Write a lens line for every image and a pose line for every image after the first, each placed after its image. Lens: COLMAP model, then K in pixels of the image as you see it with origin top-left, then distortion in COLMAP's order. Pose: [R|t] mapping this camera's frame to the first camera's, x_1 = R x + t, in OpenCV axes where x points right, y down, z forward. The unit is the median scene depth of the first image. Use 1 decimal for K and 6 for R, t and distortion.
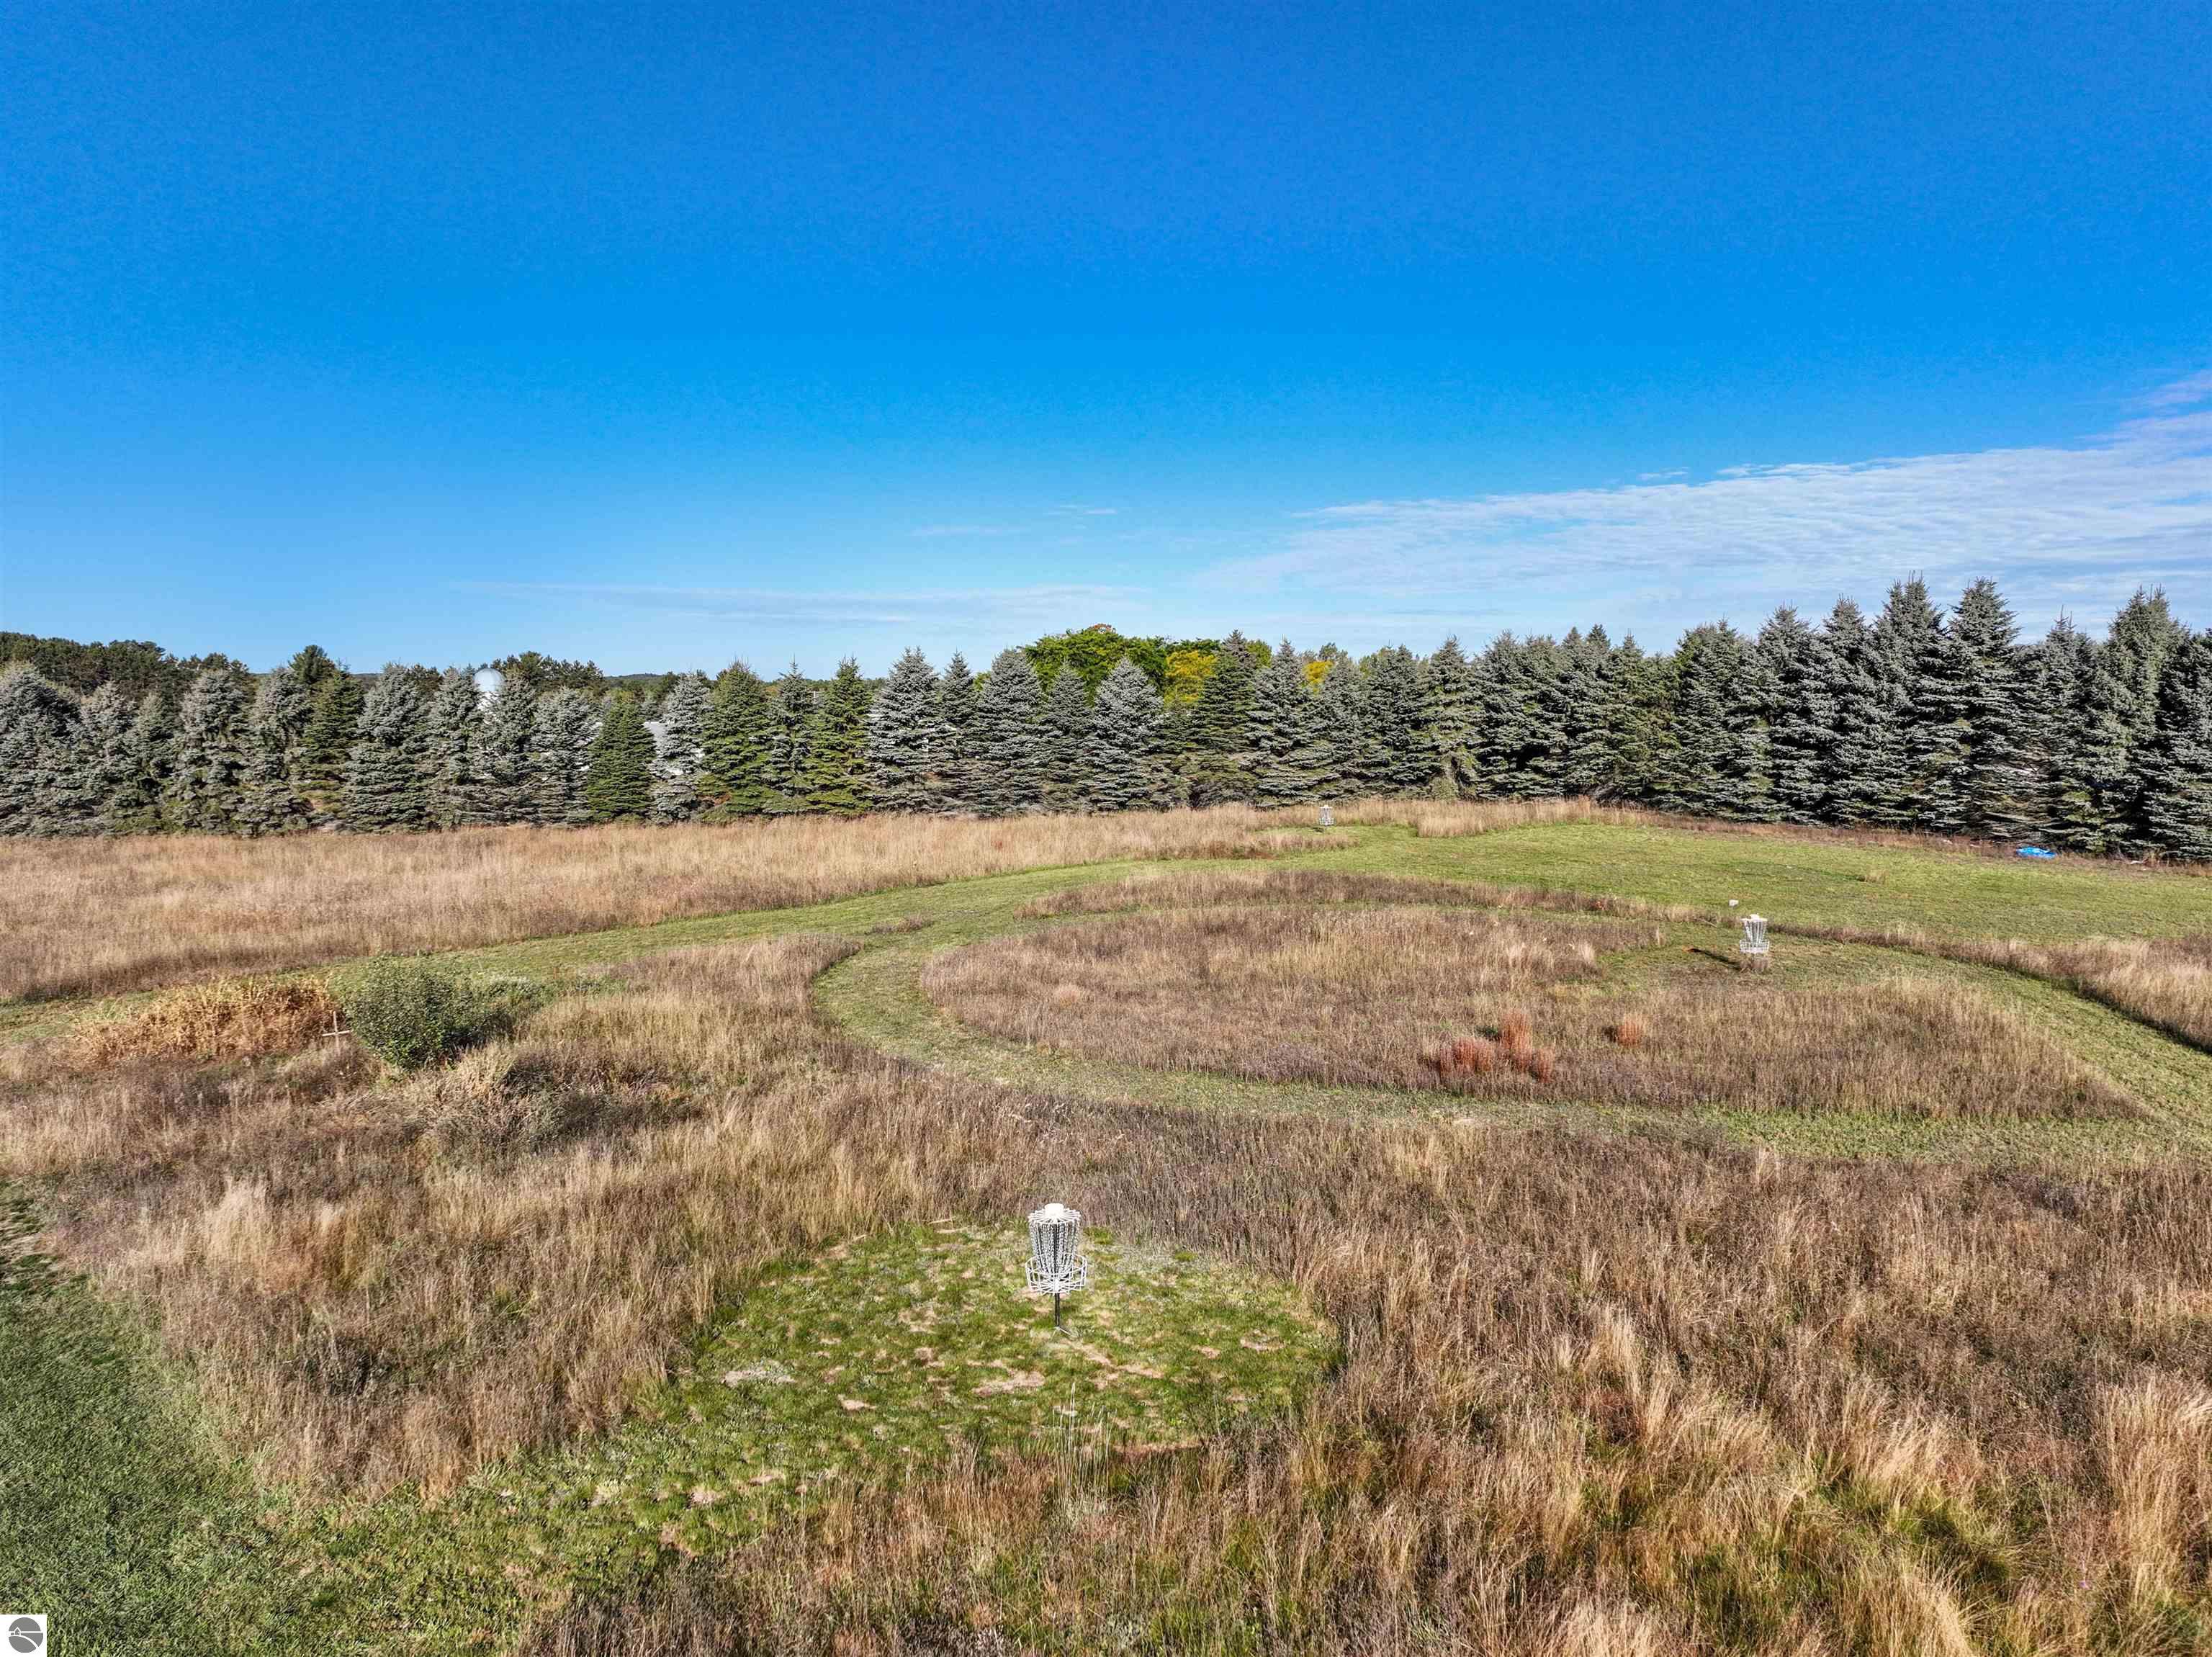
lens RADIAL K [[1561.9, 0, 1187.8], [0, 1561.9, 833.3], [0, 0, 1]] dist [0.071916, 0.001257]
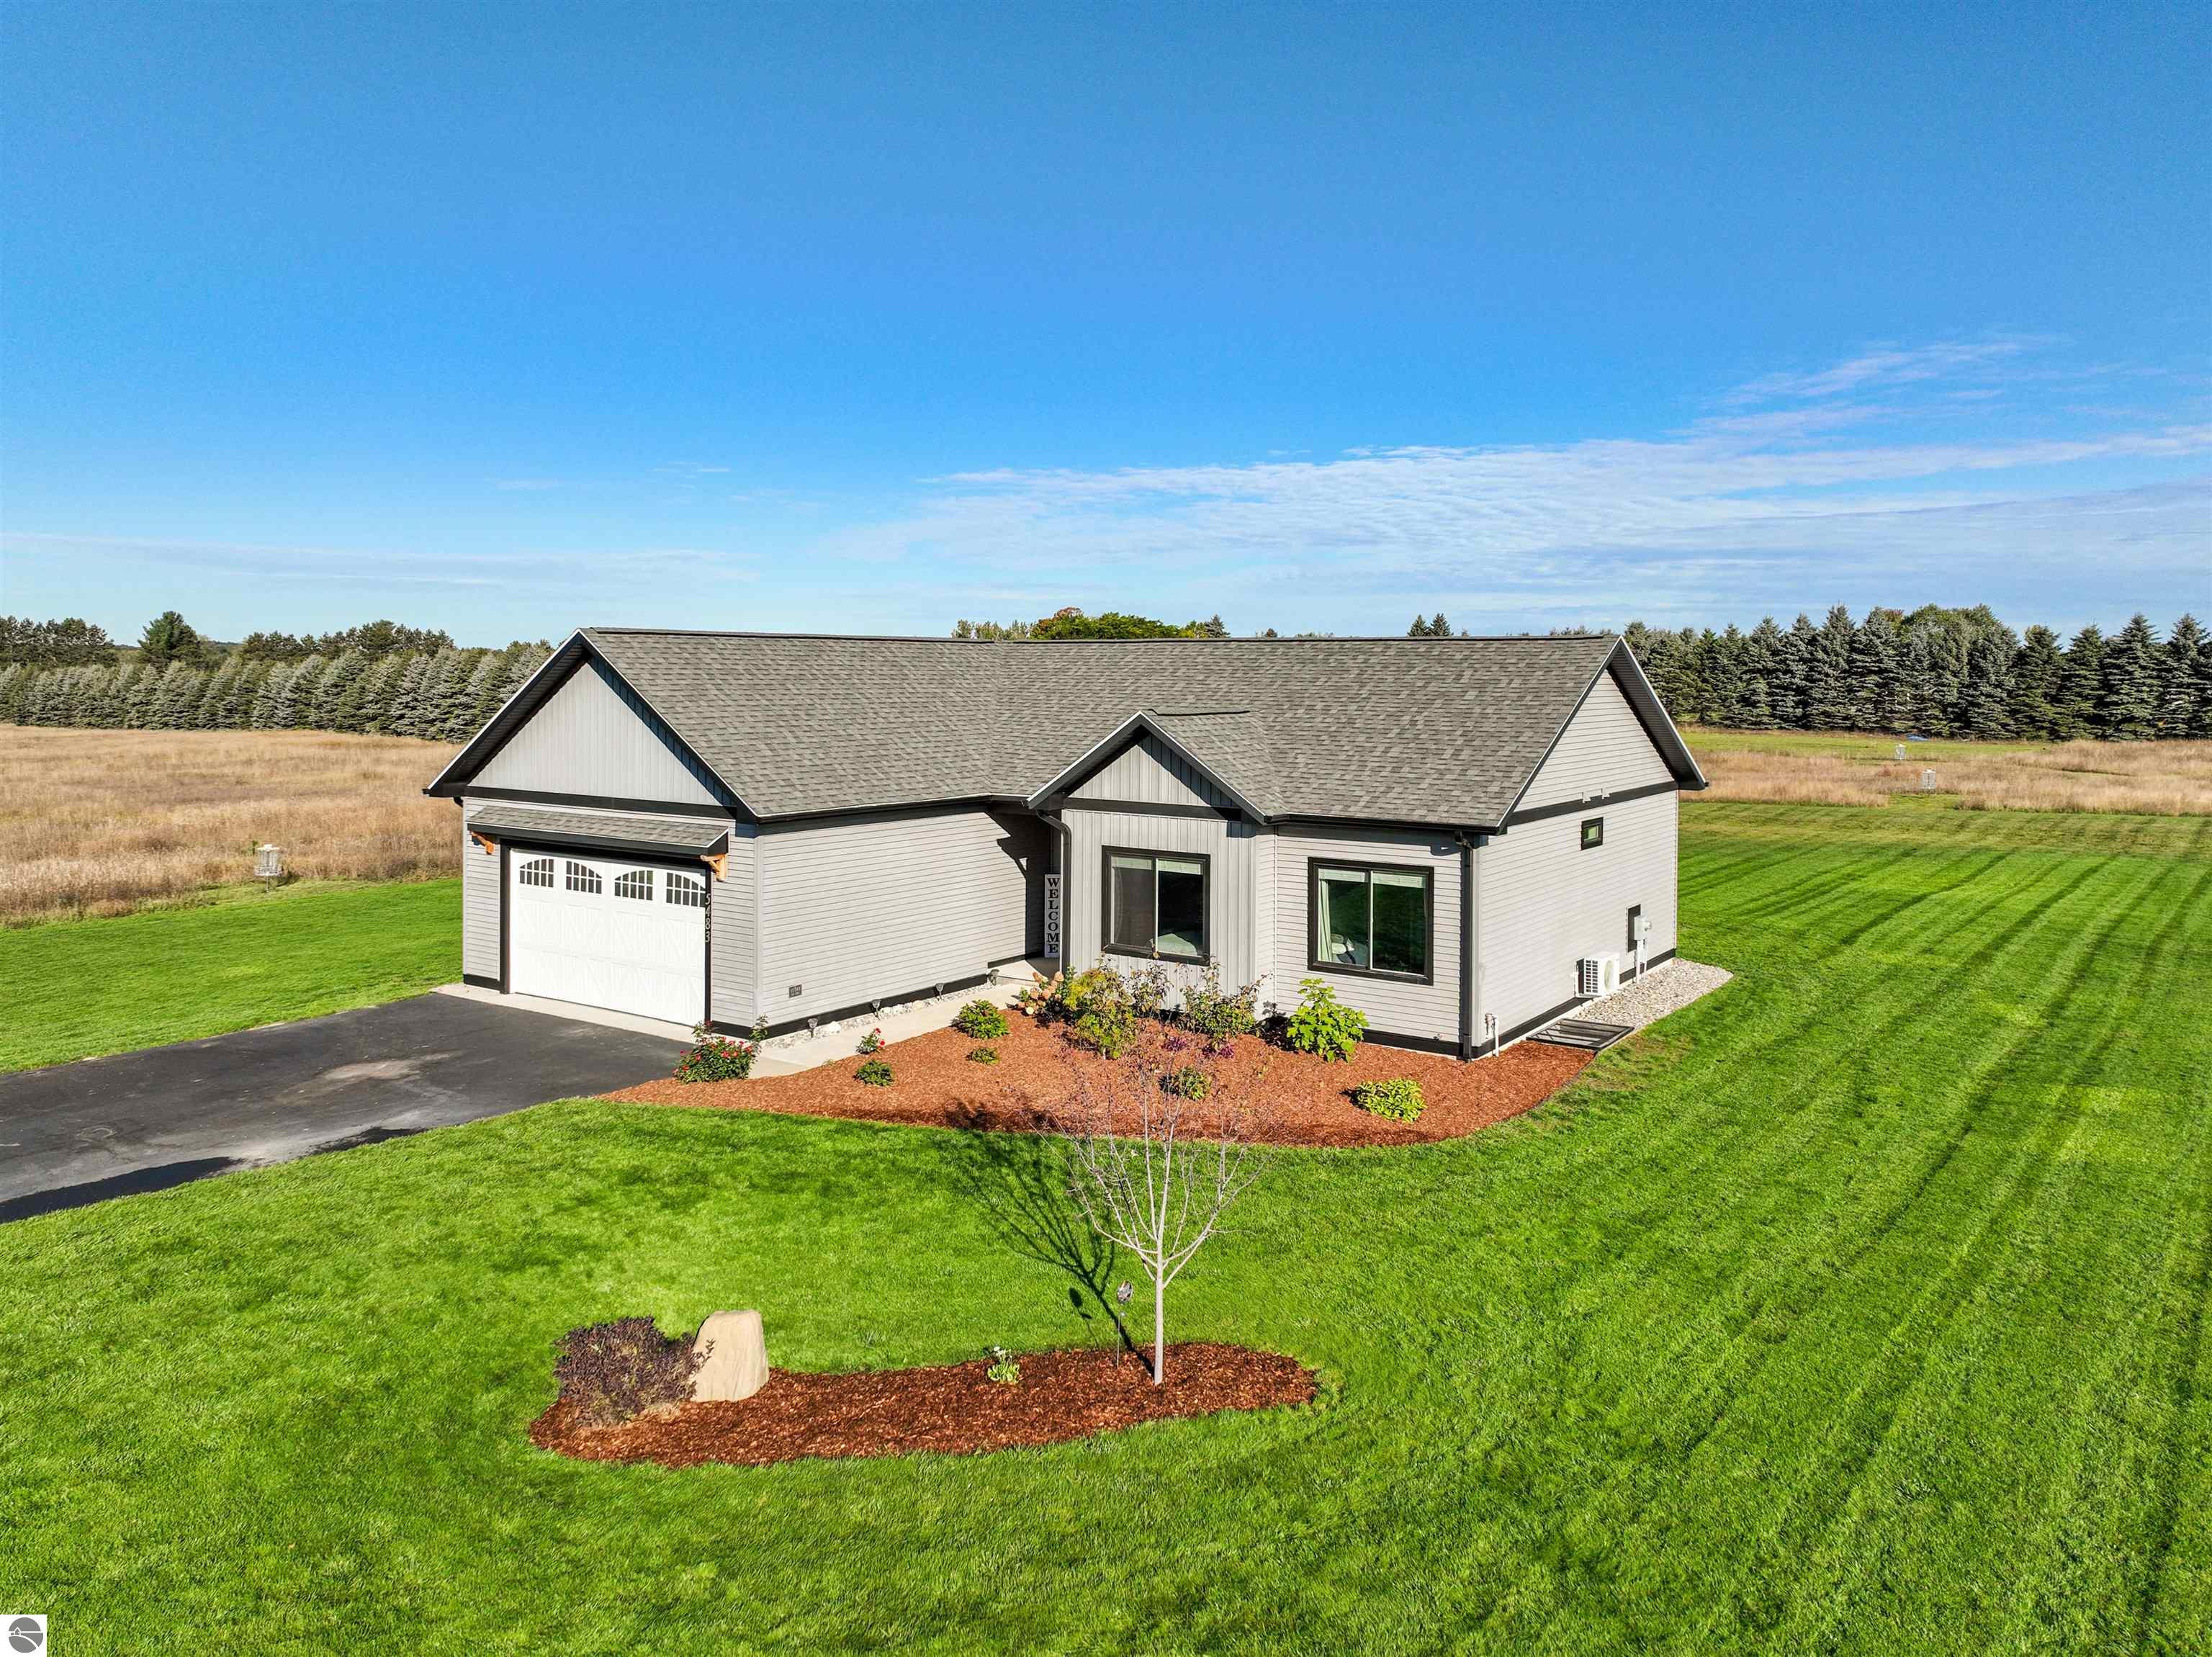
lens RADIAL K [[1707.2, 0, 1106.0], [0, 1707.2, 828.5], [0, 0, 1]] dist [0.056933, 0.001529]
pose [[0.980008, -0.010609, 0.198675, -0.189480], [0.010088, 0.999943, 0.003637, 0.021980], [-0.198703, -0.001560, 0.980059, -0.199578]]
